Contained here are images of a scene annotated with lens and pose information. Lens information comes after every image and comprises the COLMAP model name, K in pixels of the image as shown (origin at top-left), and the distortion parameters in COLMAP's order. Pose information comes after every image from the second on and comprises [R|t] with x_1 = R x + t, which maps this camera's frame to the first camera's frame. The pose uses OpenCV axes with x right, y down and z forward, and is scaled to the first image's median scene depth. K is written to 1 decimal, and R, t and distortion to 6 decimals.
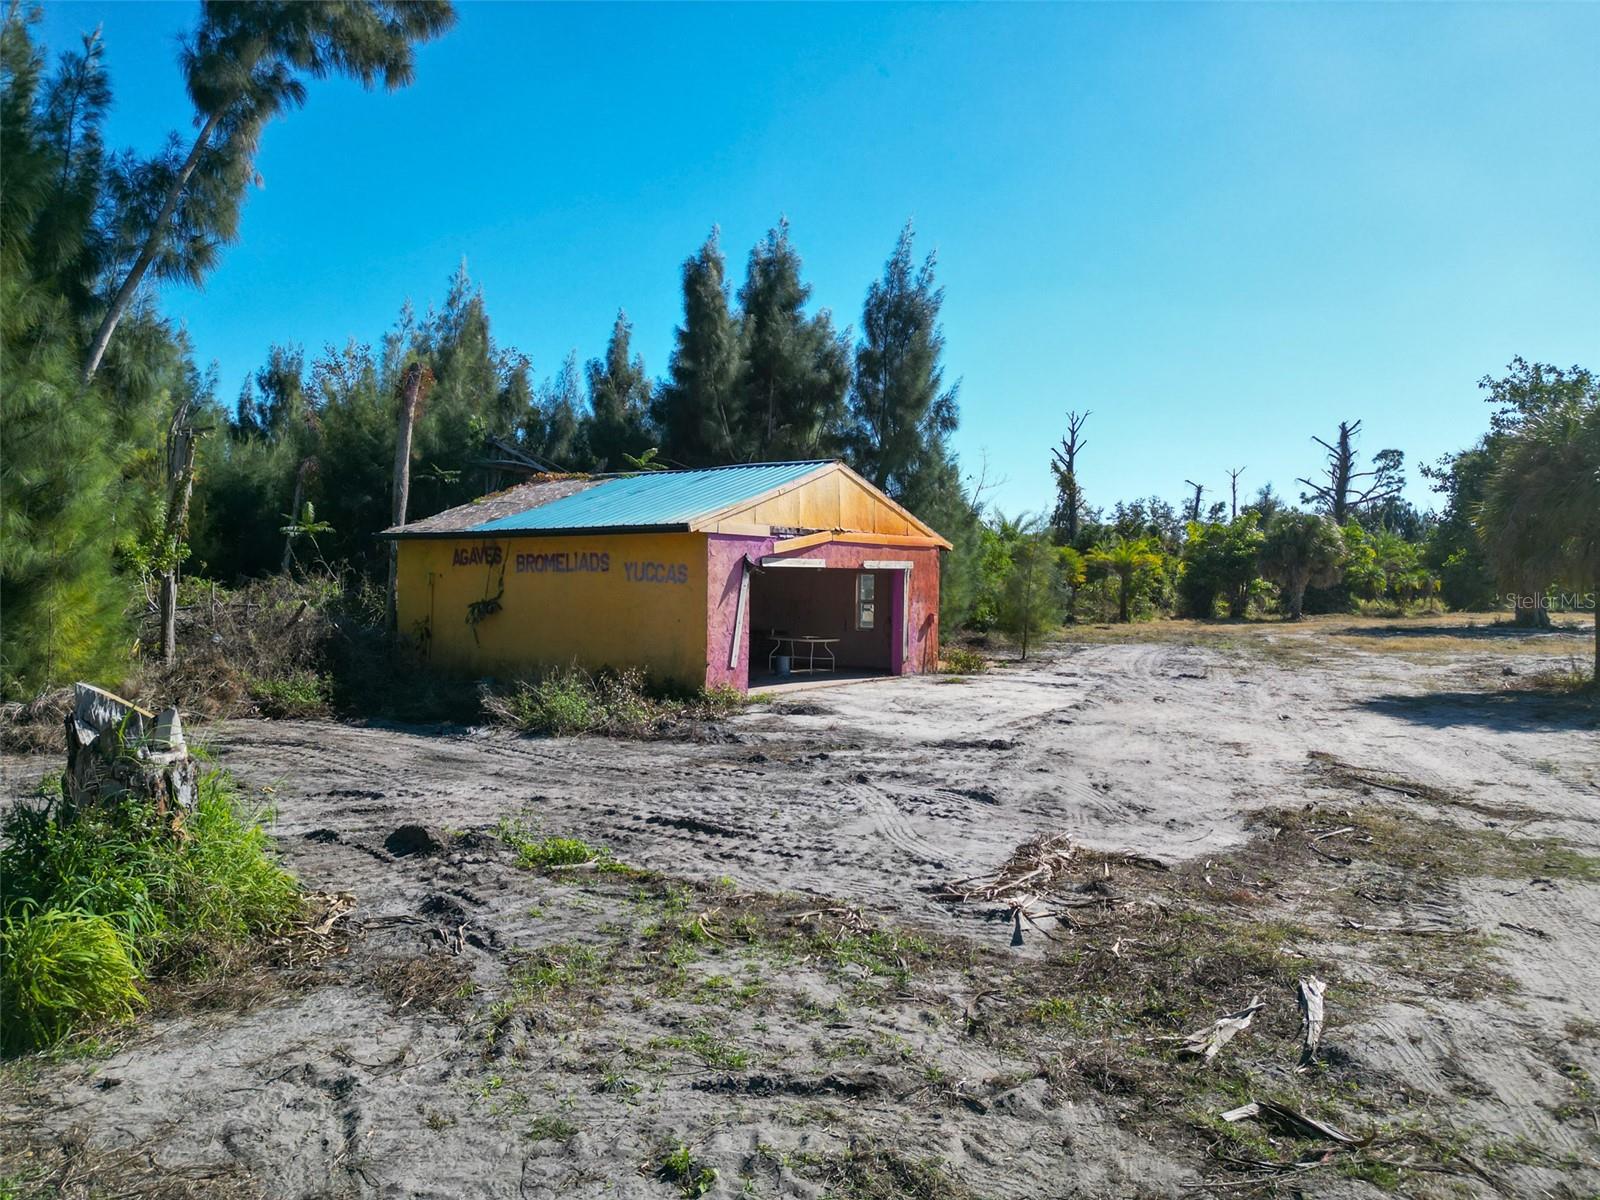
lens RADIAL K [[1113.0, 0, 798.3], [0, 1113.0, 597.4], [0, 0, 1]] dist [0.077037, -0.076603]
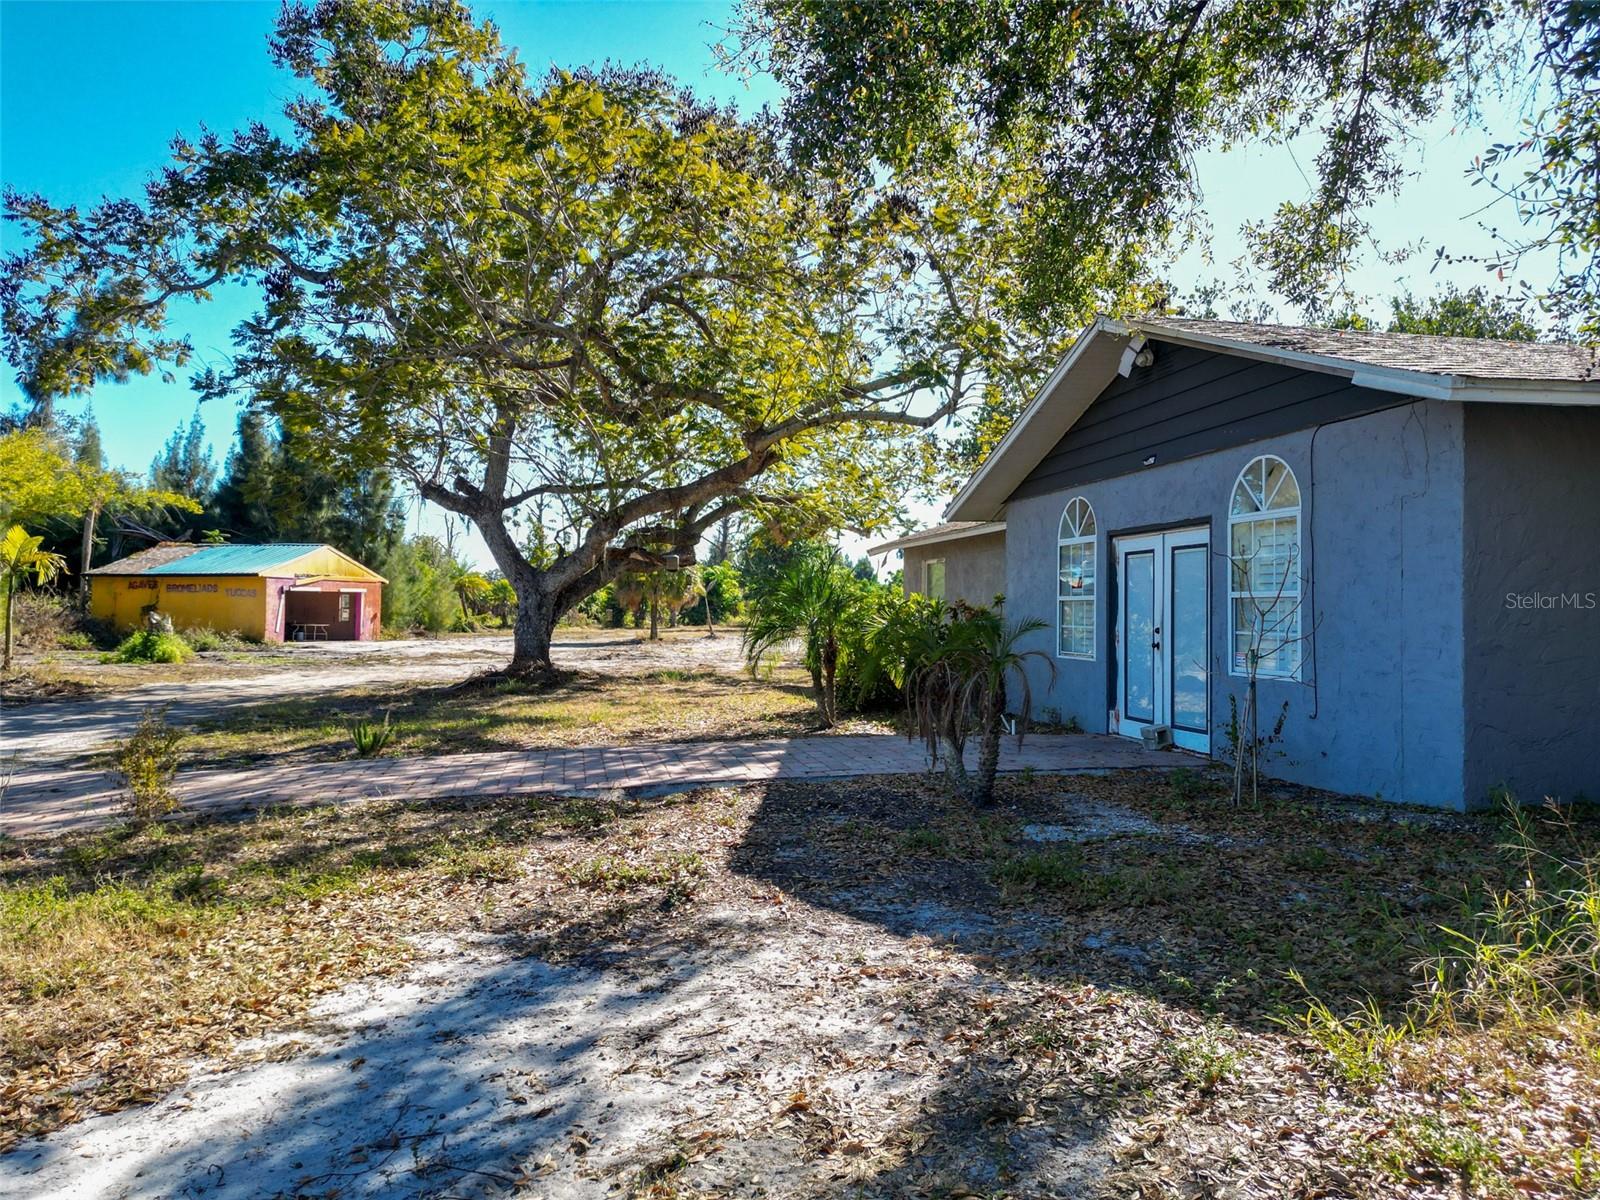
lens RADIAL K [[1113.0, 0, 798.3], [0, 1113.0, 597.4], [0, 0, 1]] dist [0.077037, -0.076603]
pose [[0.922200, 0.002550, 0.386705, 0.020917], [0.006849, 0.999714, -0.022926, 0.028034], [-0.386652, 0.023791, 0.921919, -0.931544]]
